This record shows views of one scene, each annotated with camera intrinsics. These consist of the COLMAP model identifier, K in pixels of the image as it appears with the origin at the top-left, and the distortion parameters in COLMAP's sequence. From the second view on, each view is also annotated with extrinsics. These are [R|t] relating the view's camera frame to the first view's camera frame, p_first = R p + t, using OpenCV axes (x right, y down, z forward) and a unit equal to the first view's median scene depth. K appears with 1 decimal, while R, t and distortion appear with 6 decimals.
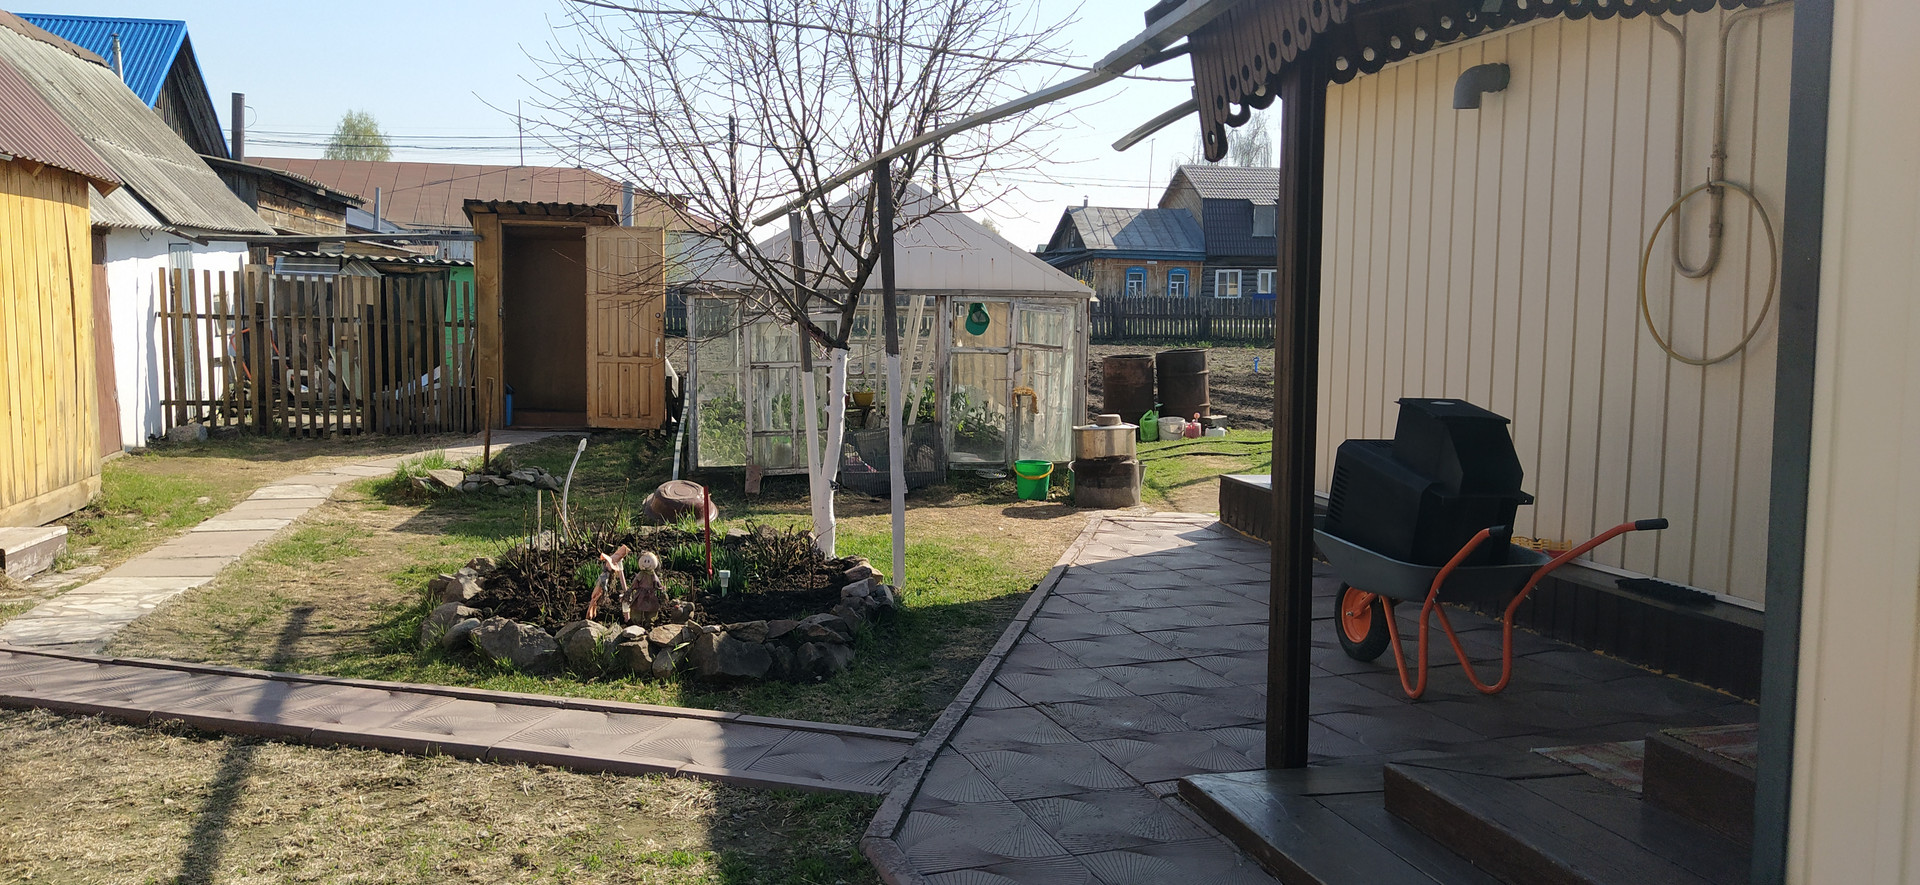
lens RADIAL K [[1413.5, 0, 960.0], [0, 1413.5, 442.5], [0, 0, 1]] dist [0.102338, -0.157563]
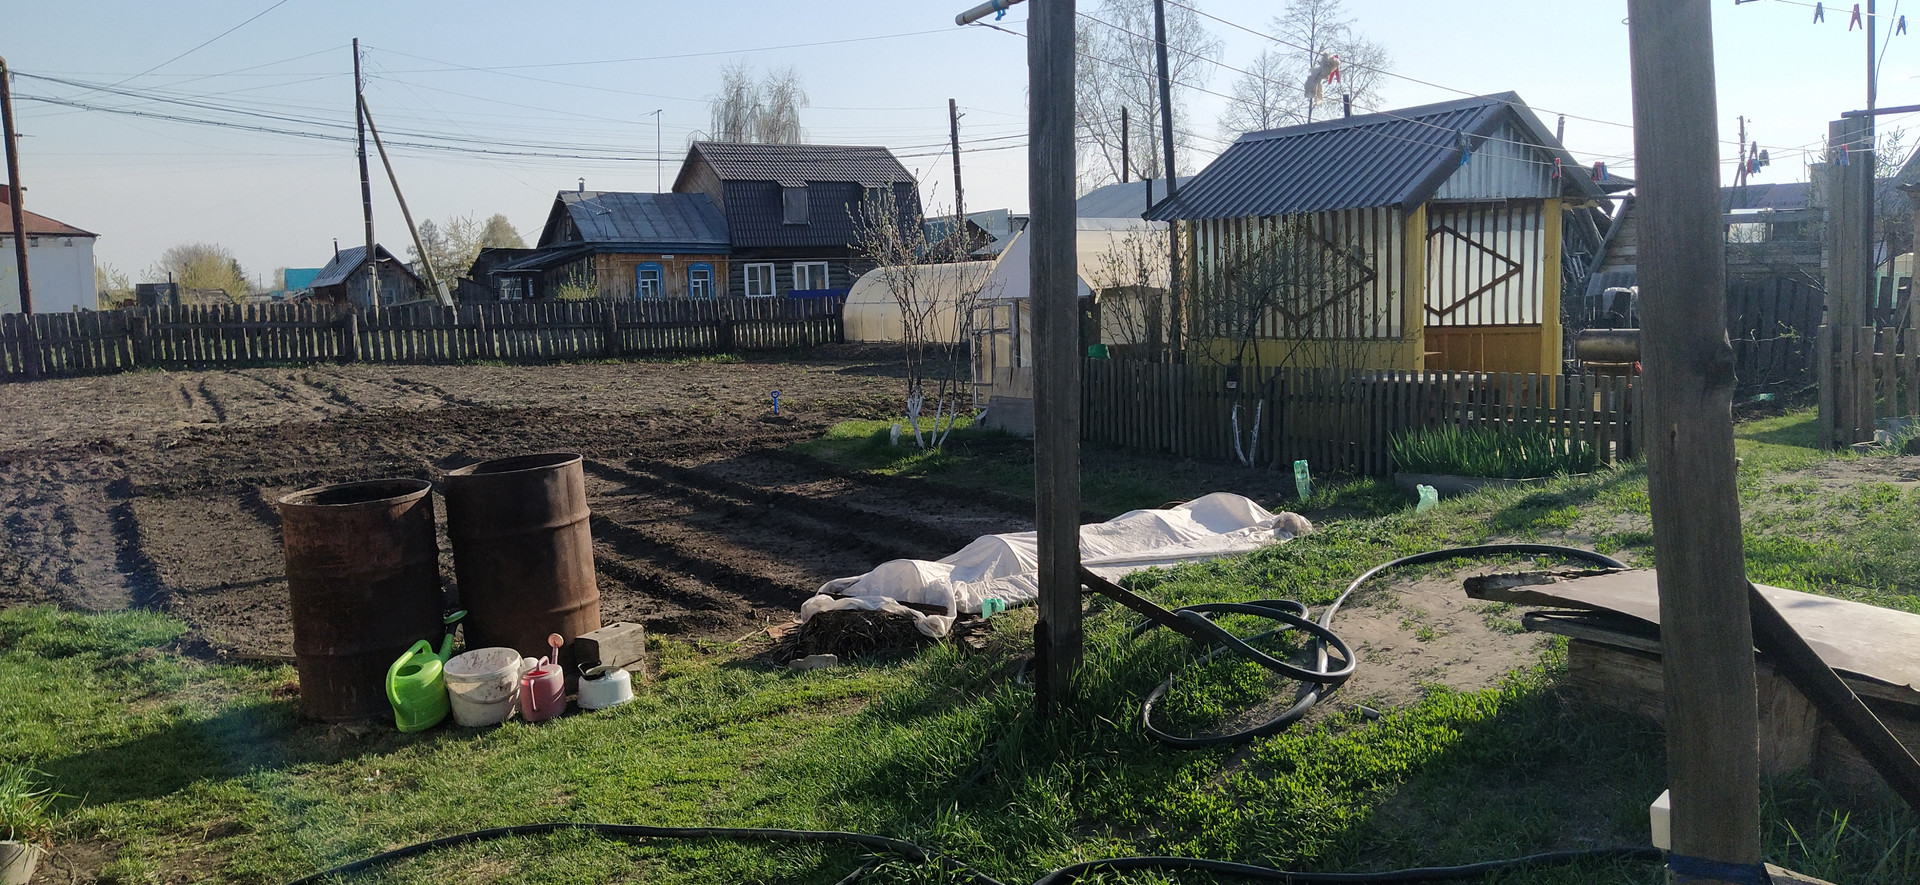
lens RADIAL K [[1413.5, 0, 960.0], [0, 1413.5, 442.5], [0, 0, 1]] dist [0.102338, -0.157563]
pose [[0.951260, -0.067908, 0.300820, 0.082581], [0.067094, 0.997661, 0.013051, -0.035985], [-0.301003, 0.007769, 0.953592, 0.314151]]
